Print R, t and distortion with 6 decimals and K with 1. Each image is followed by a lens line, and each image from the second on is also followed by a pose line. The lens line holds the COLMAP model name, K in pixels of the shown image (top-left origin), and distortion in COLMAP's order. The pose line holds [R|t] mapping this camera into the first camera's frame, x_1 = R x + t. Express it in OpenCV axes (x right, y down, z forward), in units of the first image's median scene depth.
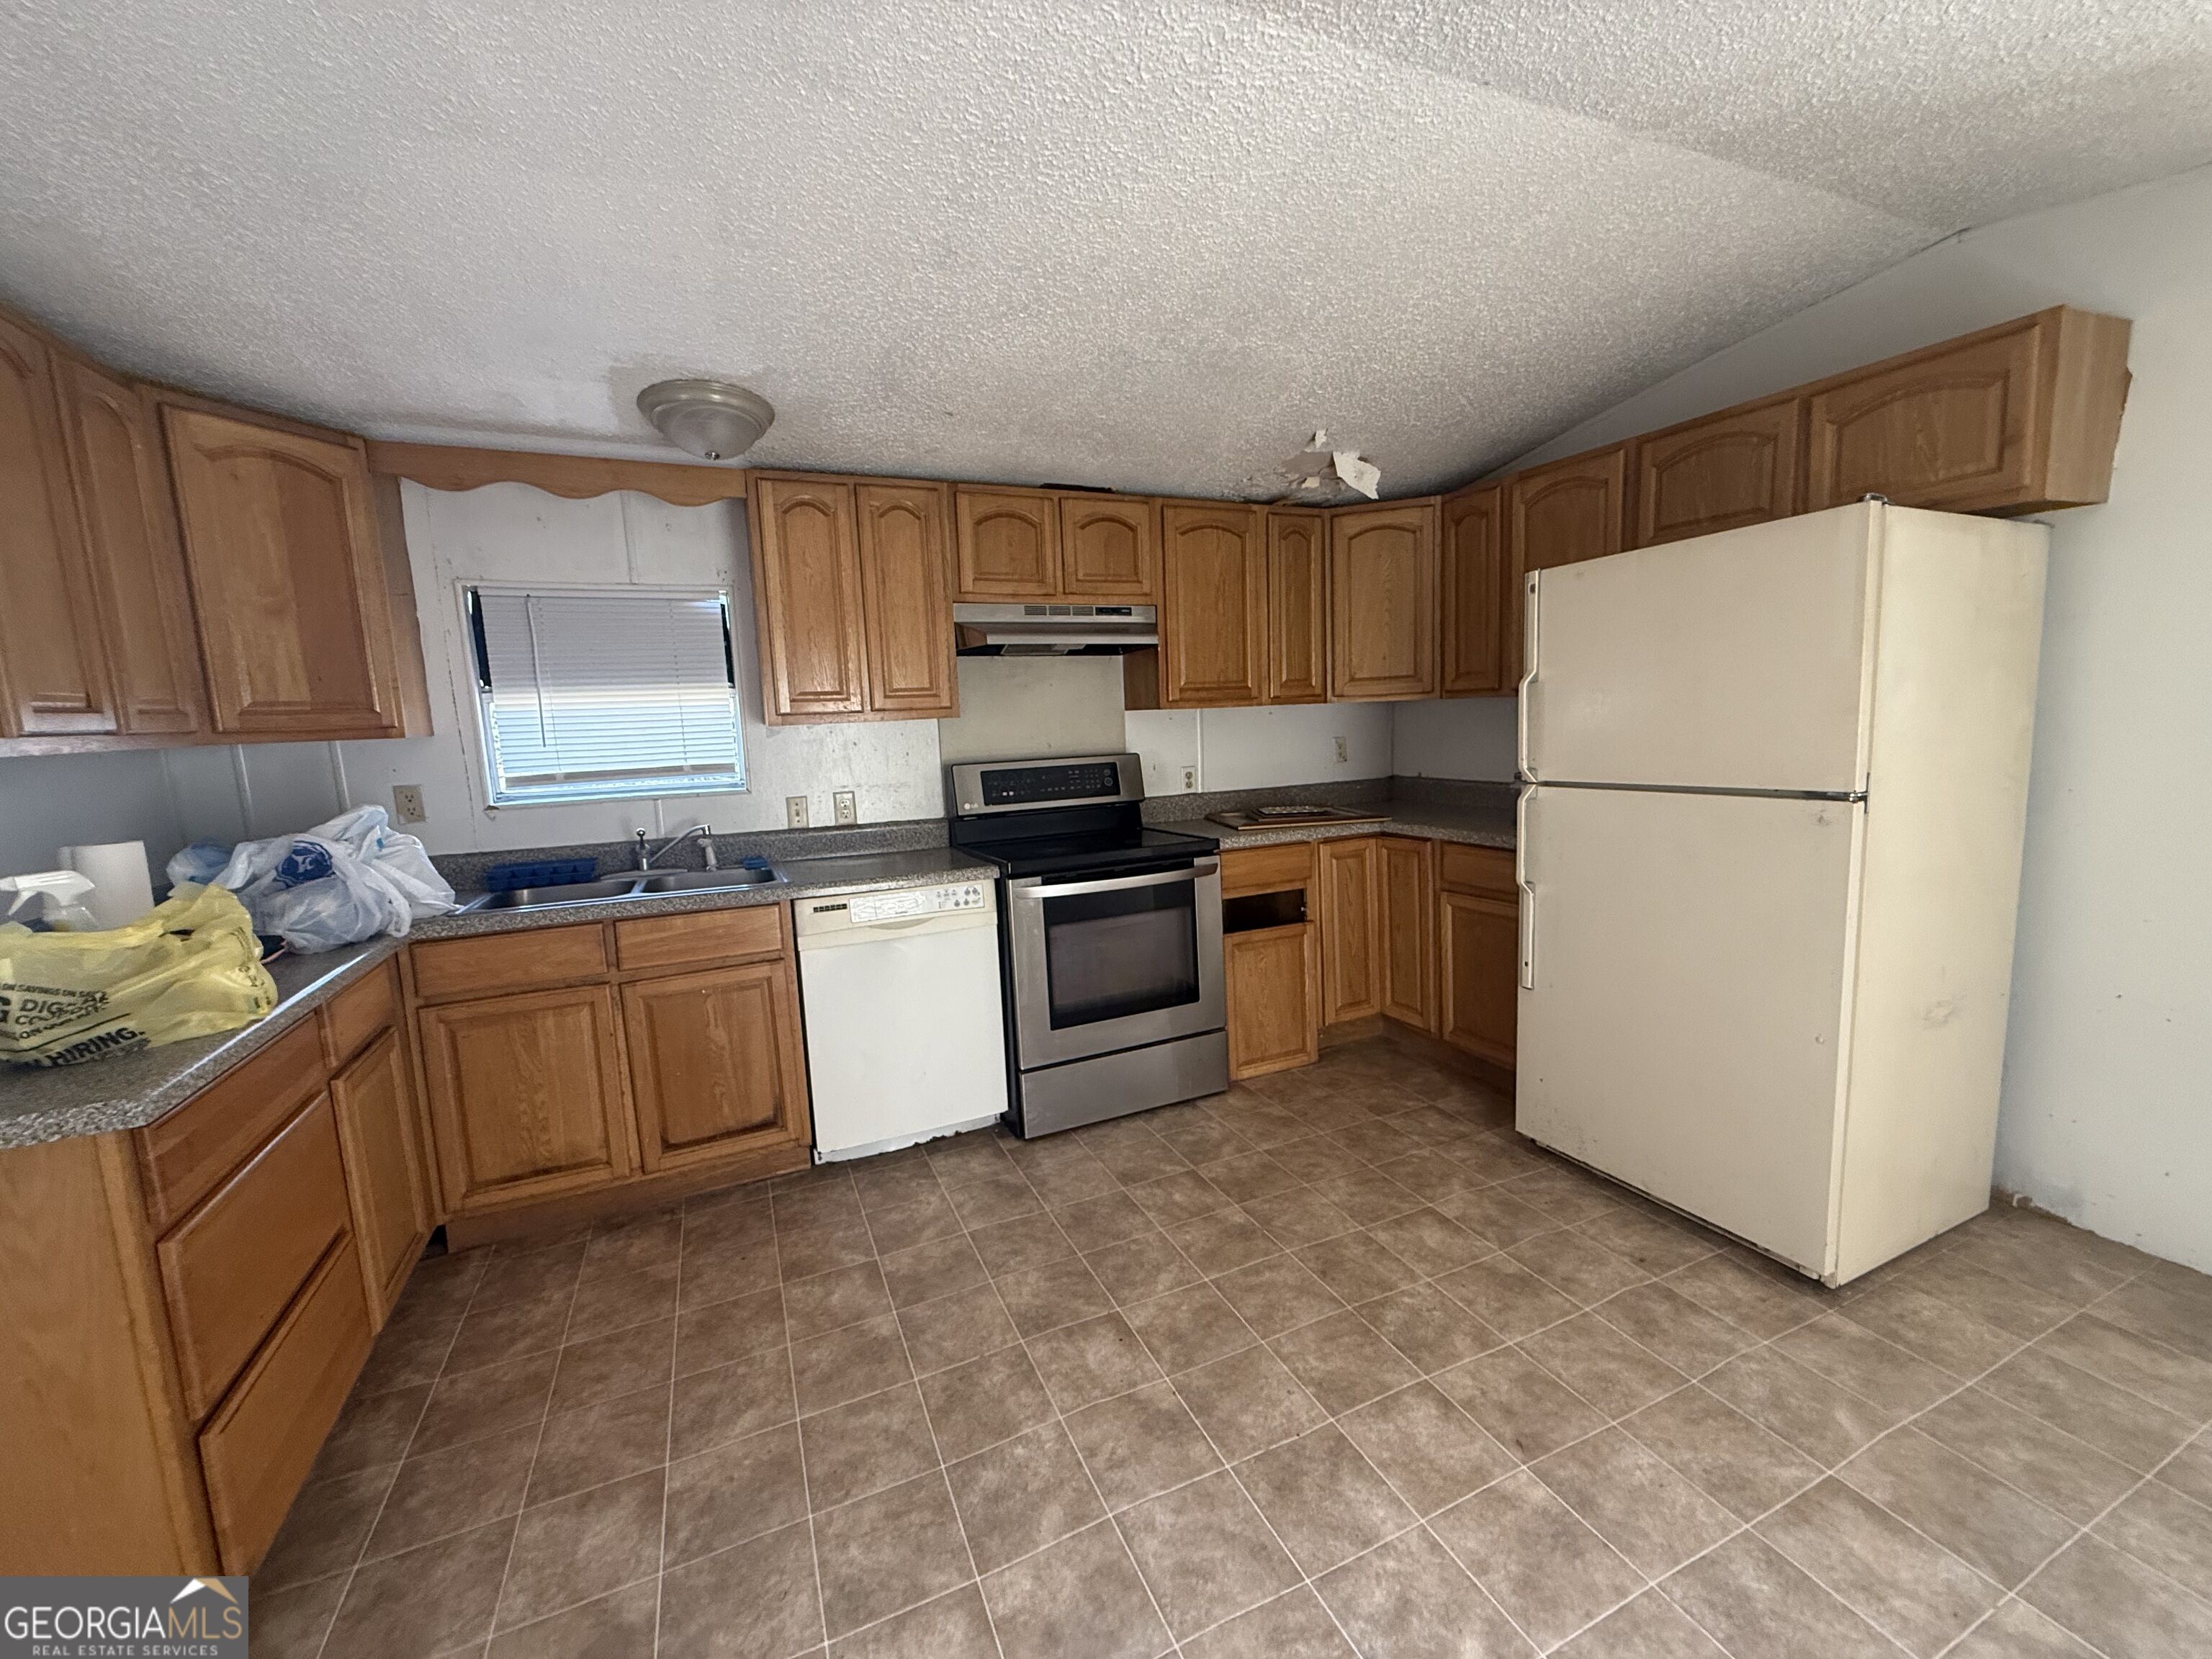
lens RADIAL K [[876.7, 0, 1096.4], [0, 876.7, 830.5], [0, 0, 1]] dist [-0.000805, -0.000144]
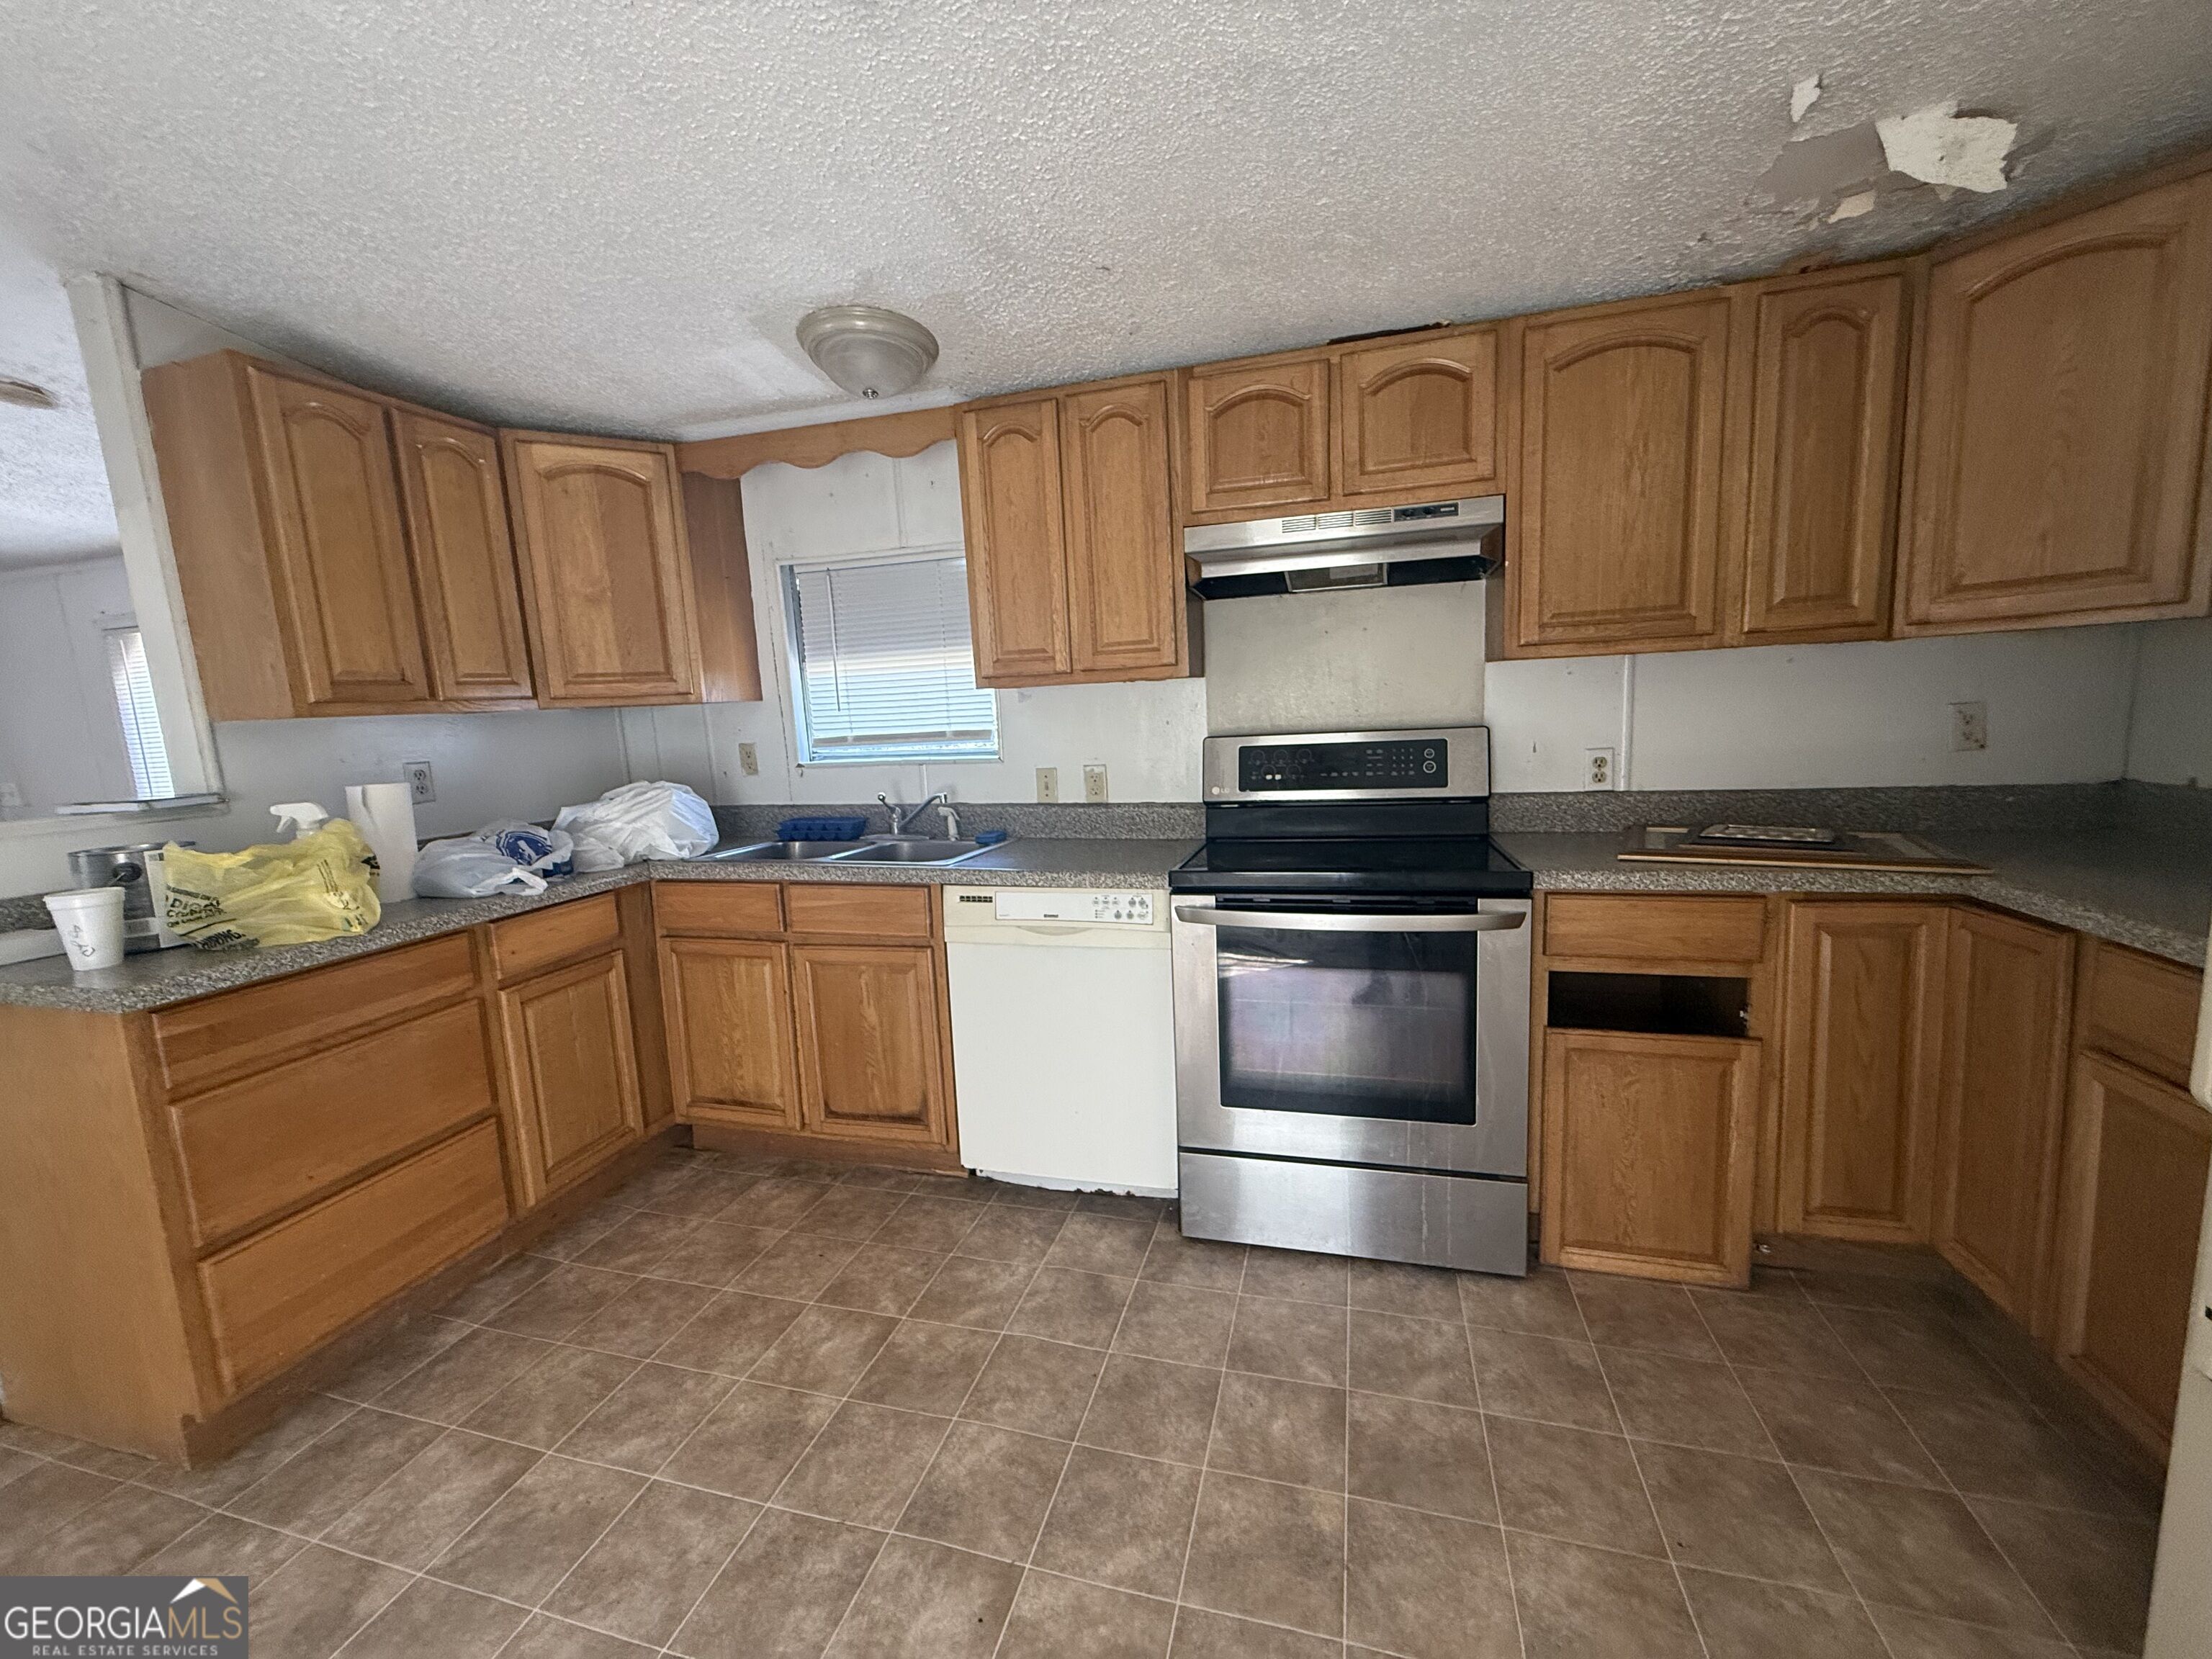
lens RADIAL K [[876.7, 0, 1096.4], [0, 876.7, 830.5], [0, 0, 1]] dist [-0.000805, -0.000144]
pose [[0.769840, 0.093212, -0.631394, 0.315990], [-0.067105, 0.995616, 0.065162, -0.042112], [0.634699, -0.007795, 0.772720, 0.380155]]
